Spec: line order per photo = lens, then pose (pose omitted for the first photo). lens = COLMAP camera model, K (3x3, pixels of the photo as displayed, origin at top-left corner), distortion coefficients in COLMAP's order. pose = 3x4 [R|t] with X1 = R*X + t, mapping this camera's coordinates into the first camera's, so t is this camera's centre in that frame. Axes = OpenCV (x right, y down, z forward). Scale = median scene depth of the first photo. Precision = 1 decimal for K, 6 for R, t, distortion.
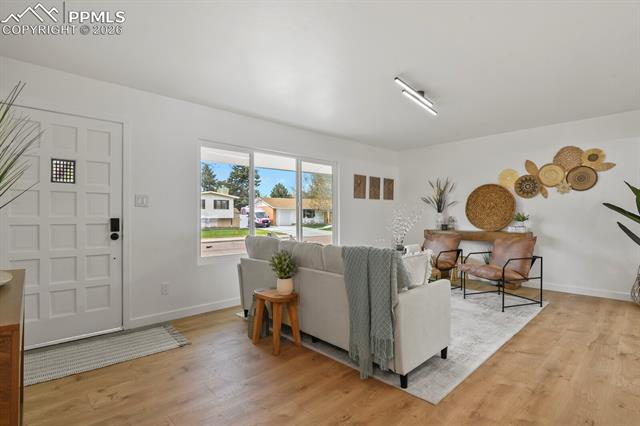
lens RADIAL K [[314.9, 0, 322.9], [0, 314.9, 213.3], [0, 0, 1]] dist [-0.017287, -0.000510]
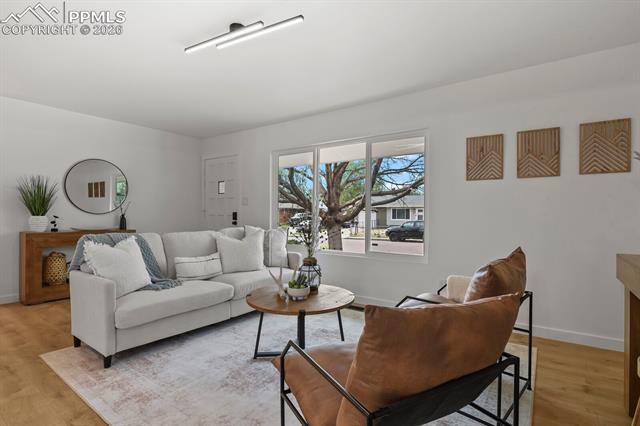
lens RADIAL K [[313.8, 0, 315.0], [0, 313.8, 214.8], [0, 0, 1]] dist [-0.020666, -0.000381]
pose [[0.183864, 0.006088, -0.982933, 1.066317], [-0.002400, 0.999981, 0.005744, 0.018272], [0.982949, 0.001303, 0.183875, 1.114915]]
